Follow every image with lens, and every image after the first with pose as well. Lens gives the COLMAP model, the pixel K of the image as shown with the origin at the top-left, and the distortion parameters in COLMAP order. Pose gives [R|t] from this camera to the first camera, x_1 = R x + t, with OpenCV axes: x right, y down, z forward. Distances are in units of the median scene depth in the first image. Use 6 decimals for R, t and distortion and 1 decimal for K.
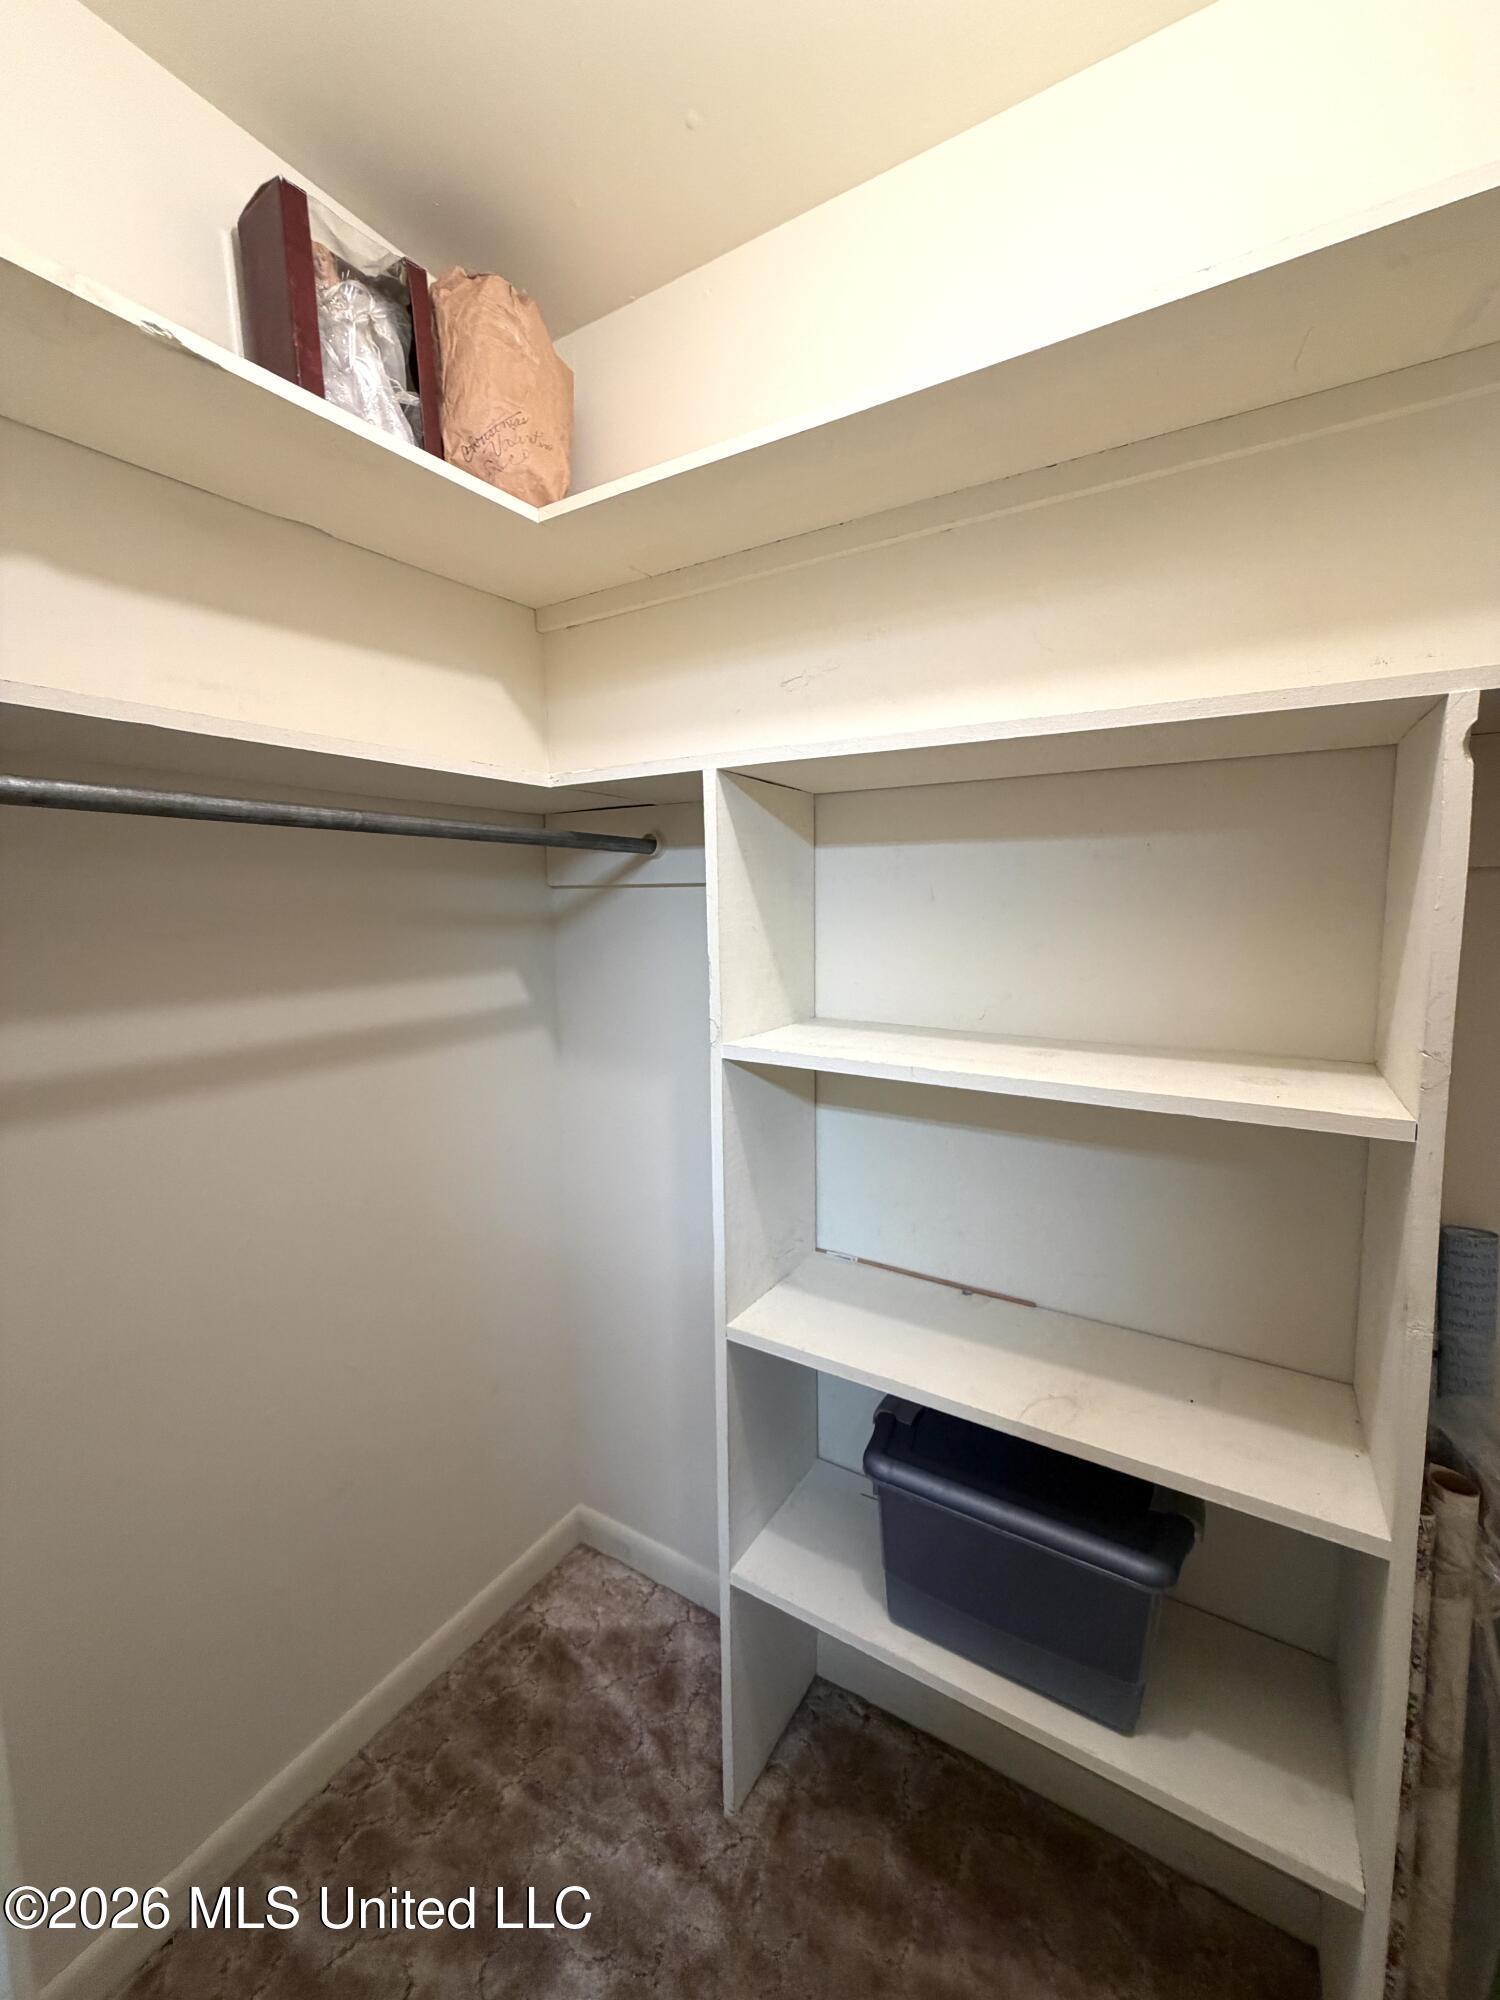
lens RADIAL K [[795.4, 0, 745.3], [0, 795.4, 1016.6], [0, 0, 1]] dist [-0.000512, 0.000372]
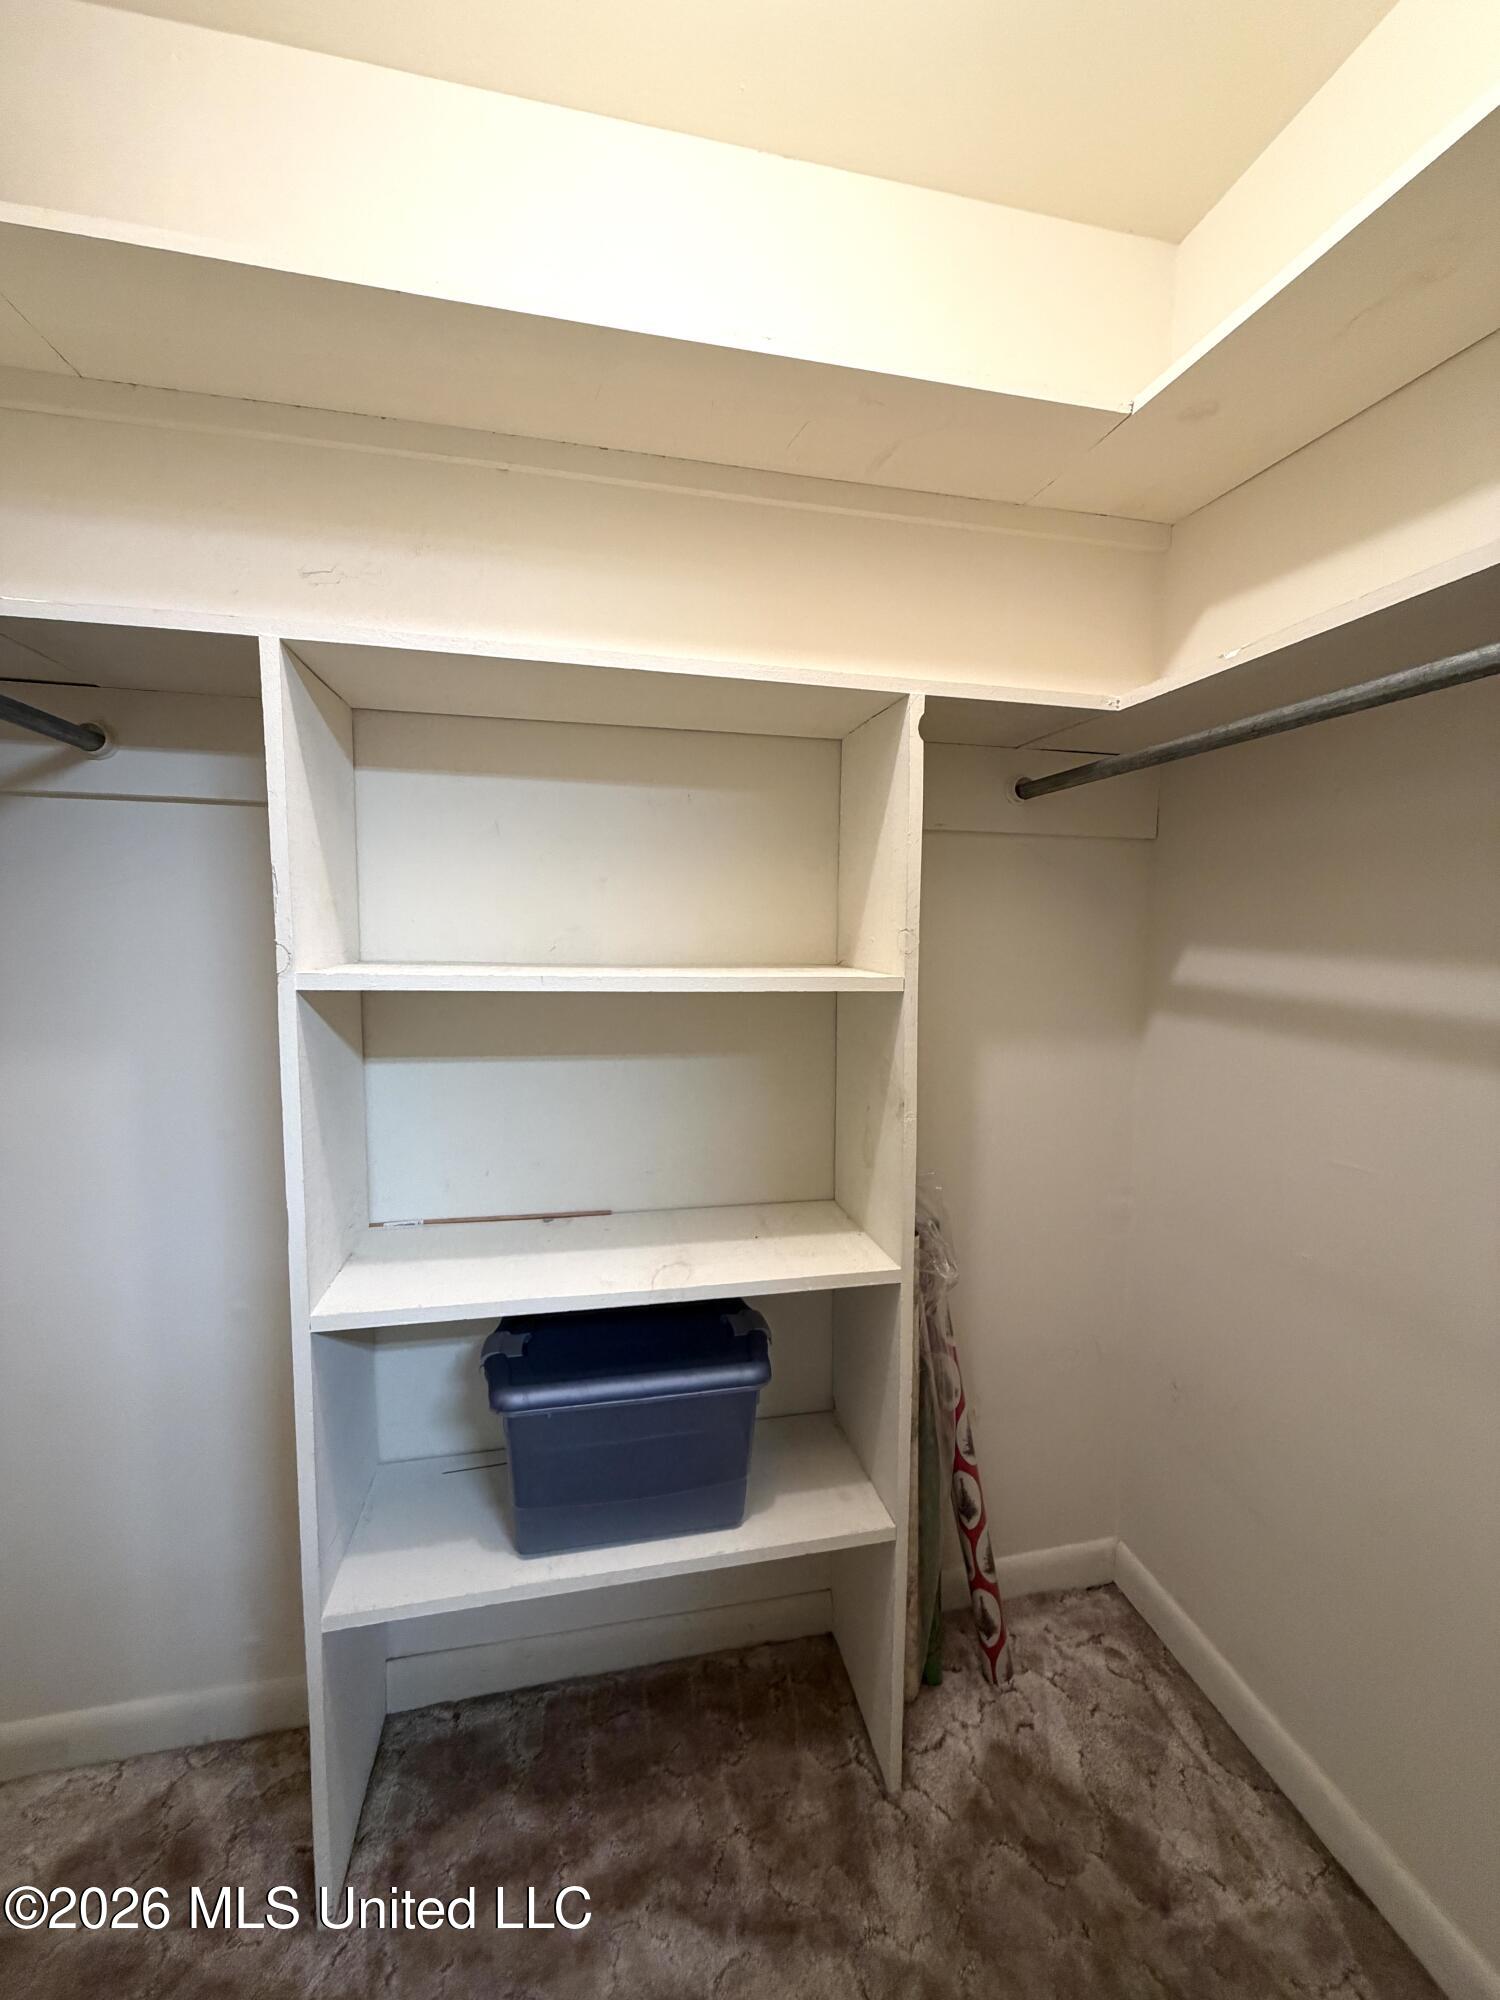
lens RADIAL K [[795.4, 0, 736.7], [0, 795.4, 1018.9], [0, 0, 1]] dist [-0.000512, 0.000372]
pose [[0.726944, -0.056846, 0.684339, -0.232966], [0.073894, 0.997257, 0.004344, 0.098983], [-0.682709, 0.047411, 0.729151, 0.064403]]
